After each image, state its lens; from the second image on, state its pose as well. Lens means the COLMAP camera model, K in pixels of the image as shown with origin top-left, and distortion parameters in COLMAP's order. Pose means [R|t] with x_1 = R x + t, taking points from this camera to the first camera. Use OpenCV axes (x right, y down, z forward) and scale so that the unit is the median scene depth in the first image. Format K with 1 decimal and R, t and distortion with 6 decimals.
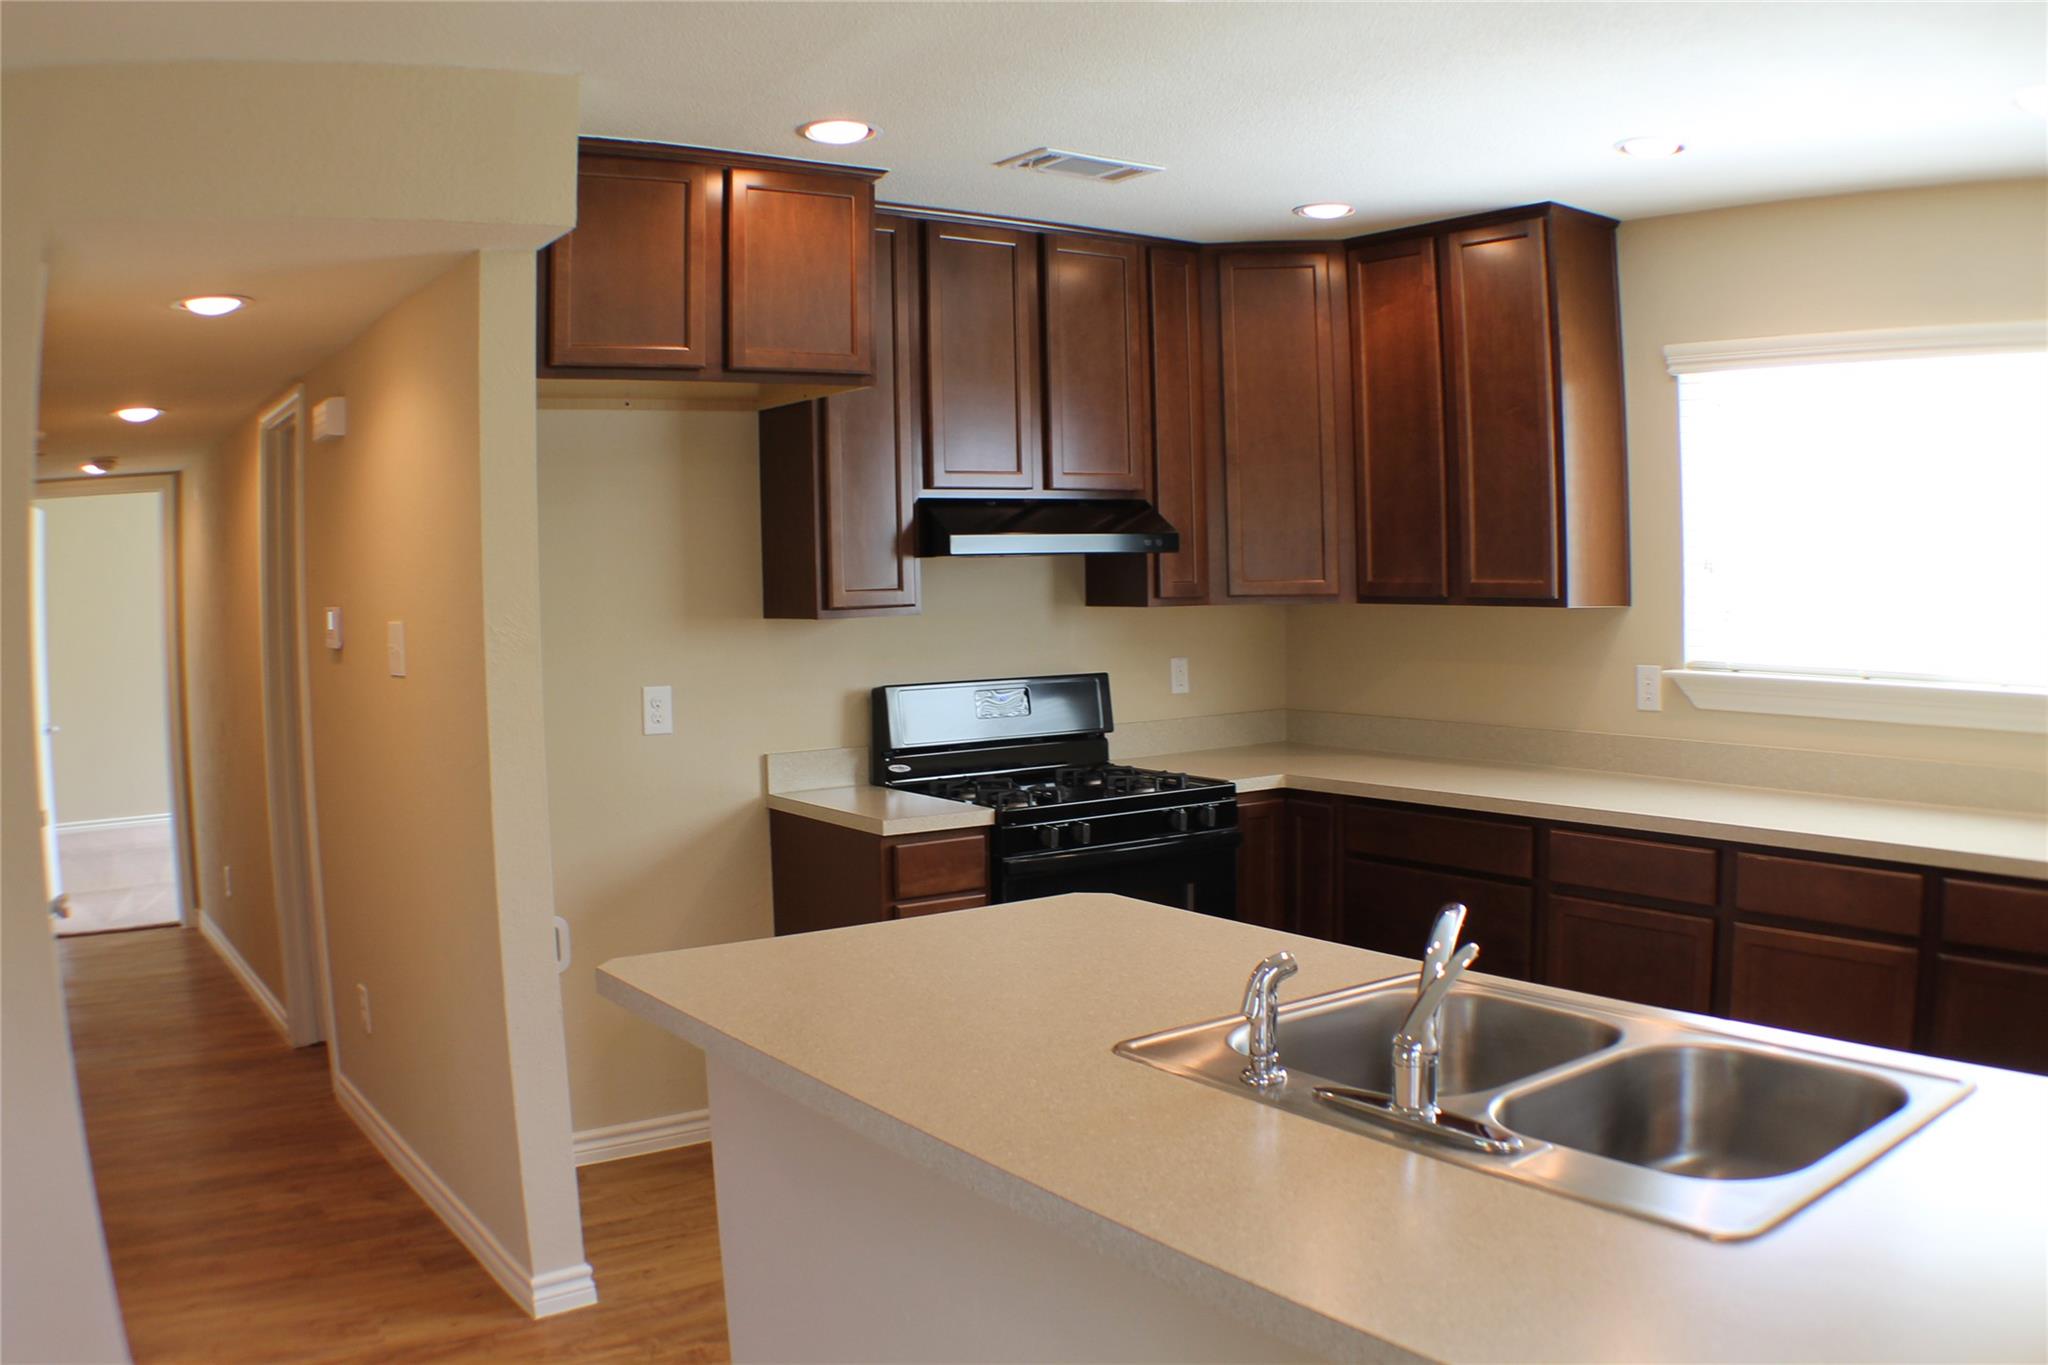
lens RADIAL K [[1680.6, 0, 1060.0], [0, 1680.6, 763.6], [0, 0, 1]] dist [-0.338762, 0.041682]
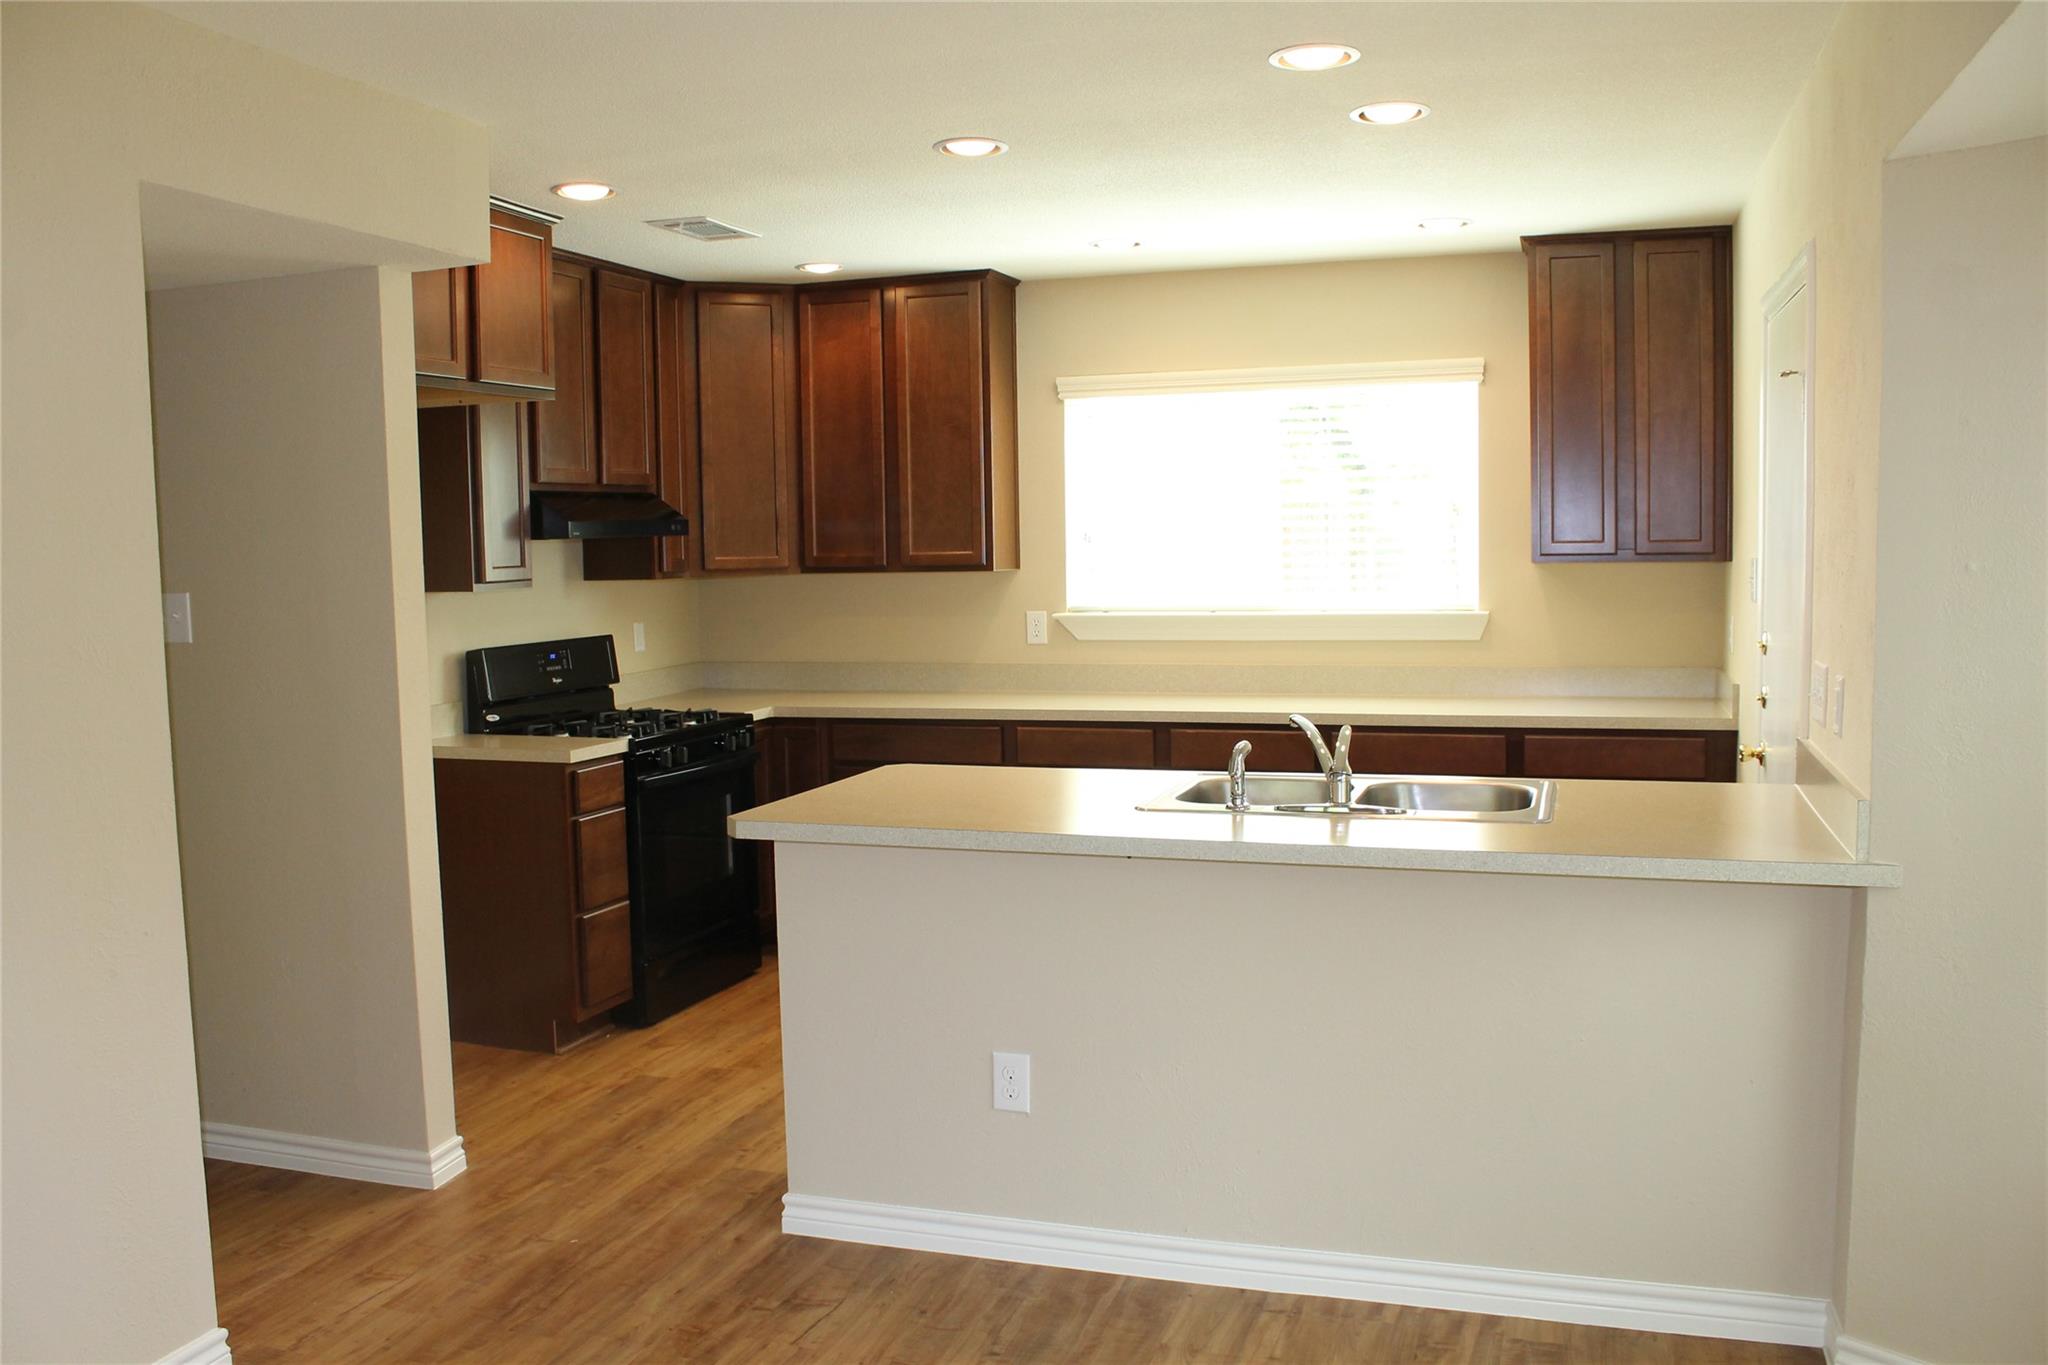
lens RADIAL K [[1697.7, 0, 1033.9], [0, 1697.7, 696.6], [0, 0, 1]] dist [-0.143235, 0.079609]
pose [[0.820789, -0.050139, 0.569026, -0.510818], [0.065687, 0.997817, -0.006829, 0.023930], [-0.567441, 0.042982, 0.822291, -0.217048]]
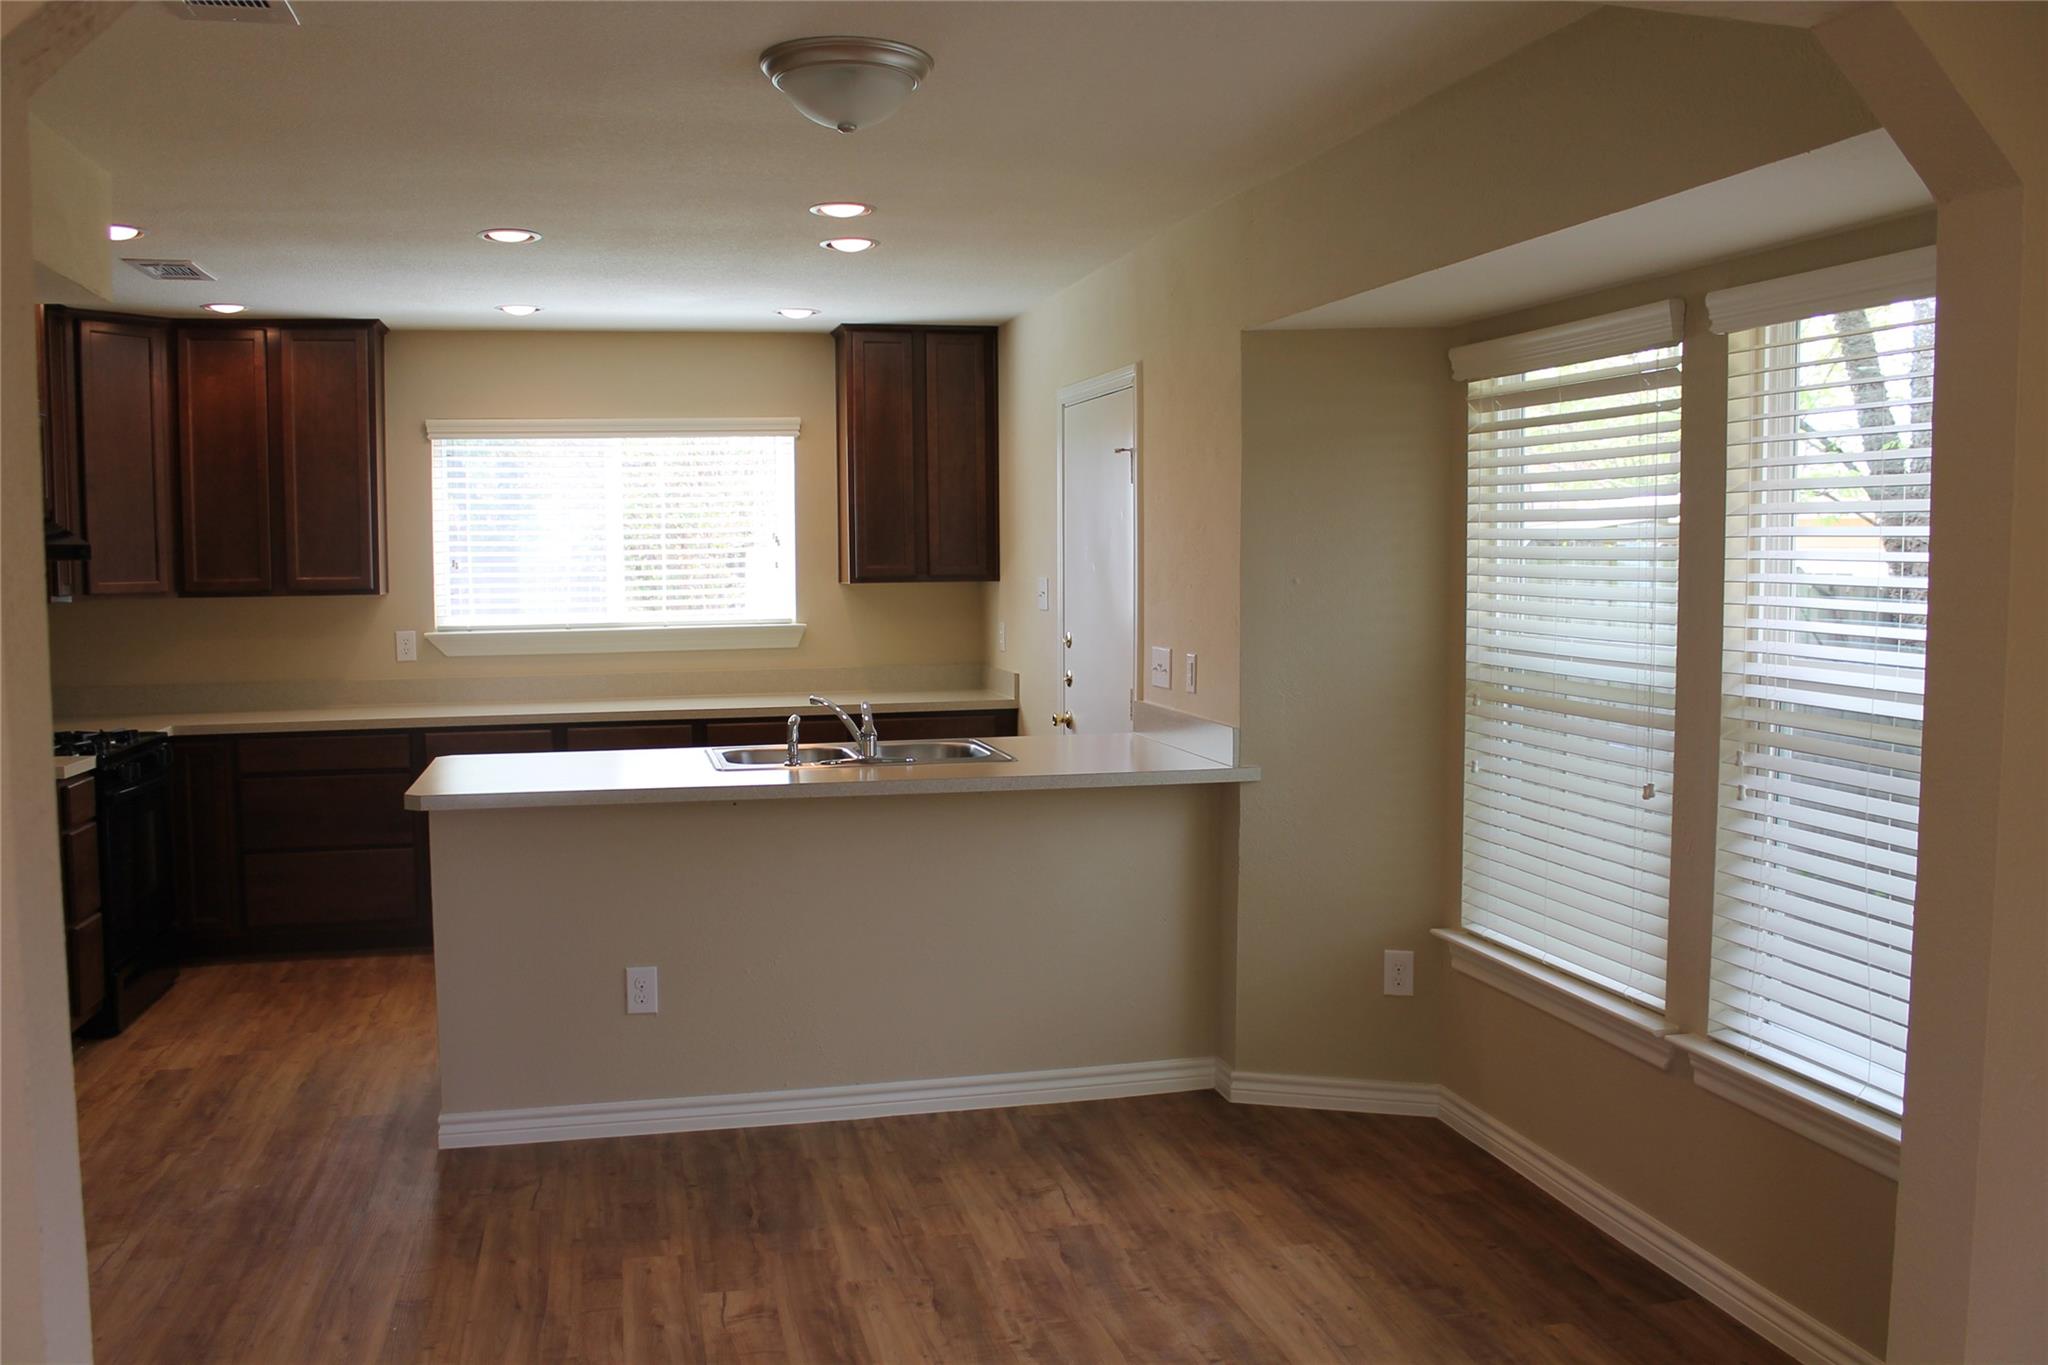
lens RADIAL K [[1697.7, 0, 1015.1], [0, 1697.7, 686.2], [0, 0, 1]] dist [-0.143235, 0.079609]
pose [[0.396876, -0.056234, 0.916148, -0.922717], [0.101241, 0.994713, 0.017199, 0.023875], [-0.912272, 0.085926, 0.400471, -0.167010]]
